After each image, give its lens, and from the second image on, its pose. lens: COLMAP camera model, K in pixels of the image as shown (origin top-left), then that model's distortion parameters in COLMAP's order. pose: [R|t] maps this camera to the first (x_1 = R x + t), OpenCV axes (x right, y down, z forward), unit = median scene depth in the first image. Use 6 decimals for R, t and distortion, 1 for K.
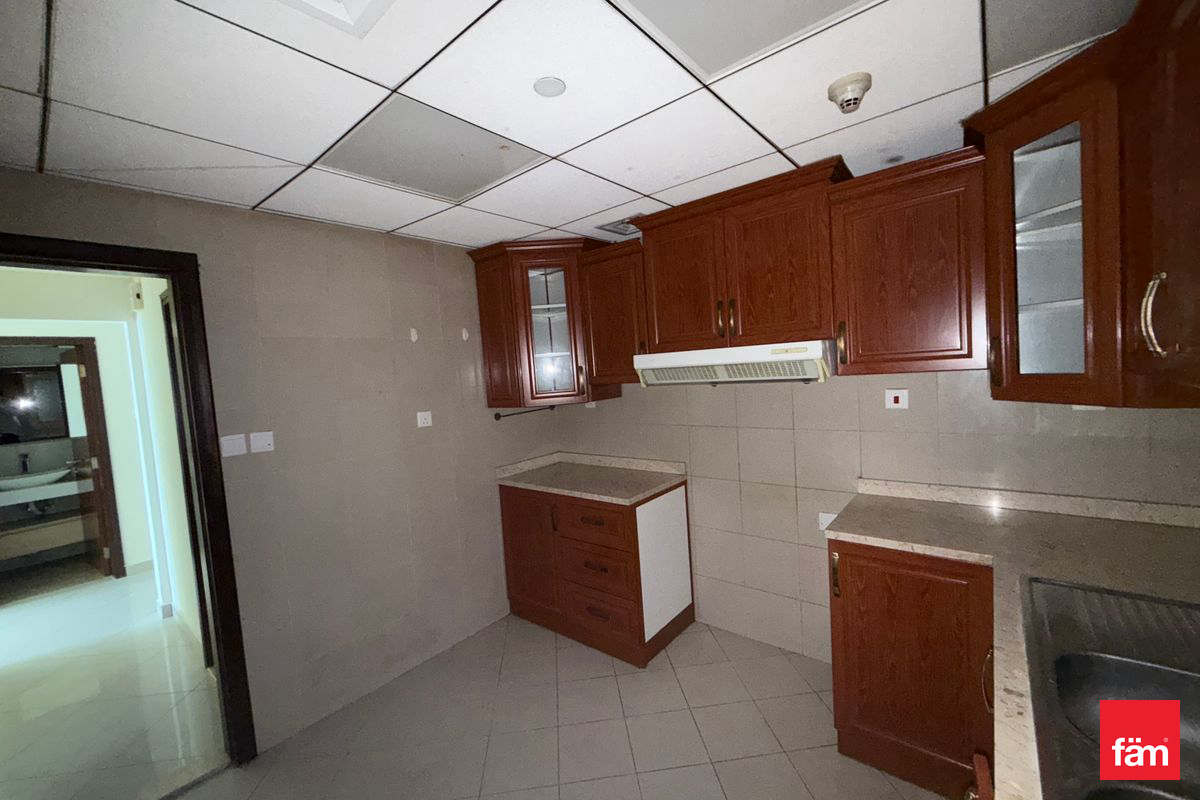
lens RADIAL K [[481.2, 0, 600.0], [0, 481.2, 400.0], [0, 0, 1]] dist [0.002600, -0.000110]
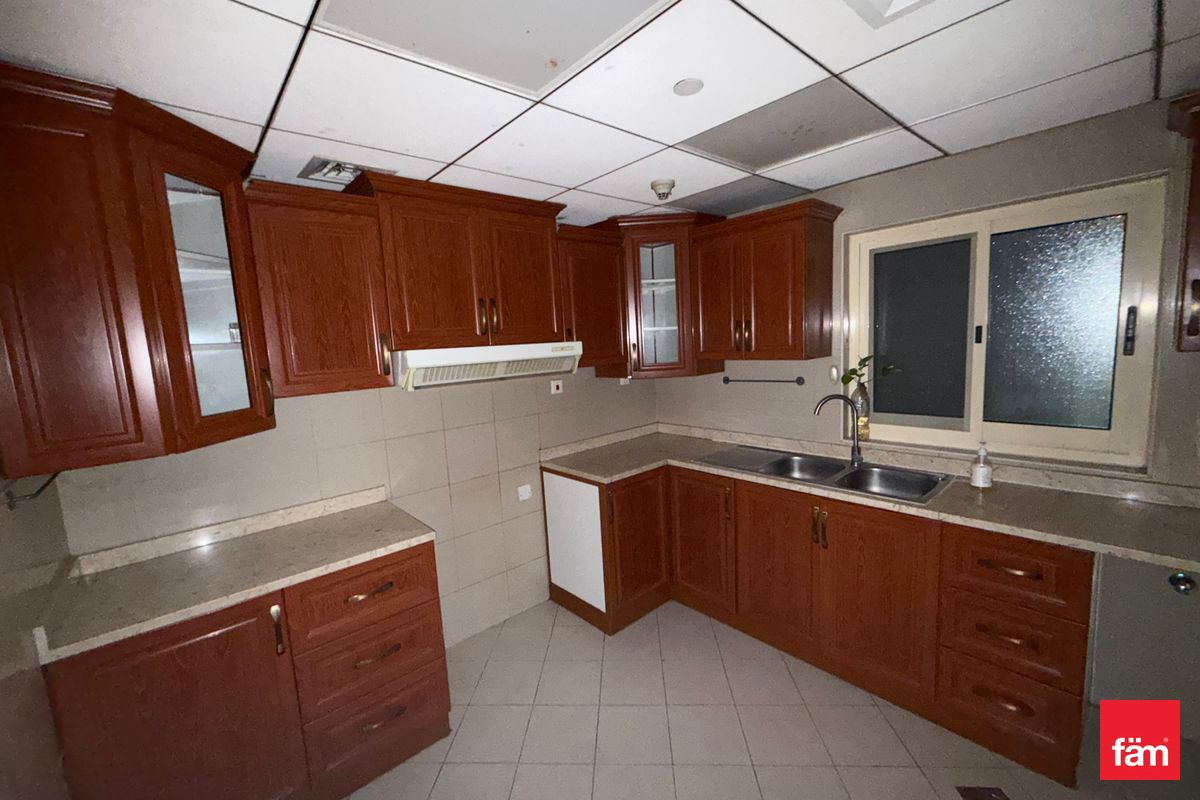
lens RADIAL K [[481.2, 0, 600.0], [0, 481.2, 400.0], [0, 0, 1]] dist [0.002600, -0.000110]
pose [[0.156802, -0.064873, 0.985497, -0.750980], [0.112970, 0.992469, 0.047357, -0.017156], [-0.981148, 0.103906, 0.162950, 0.656559]]
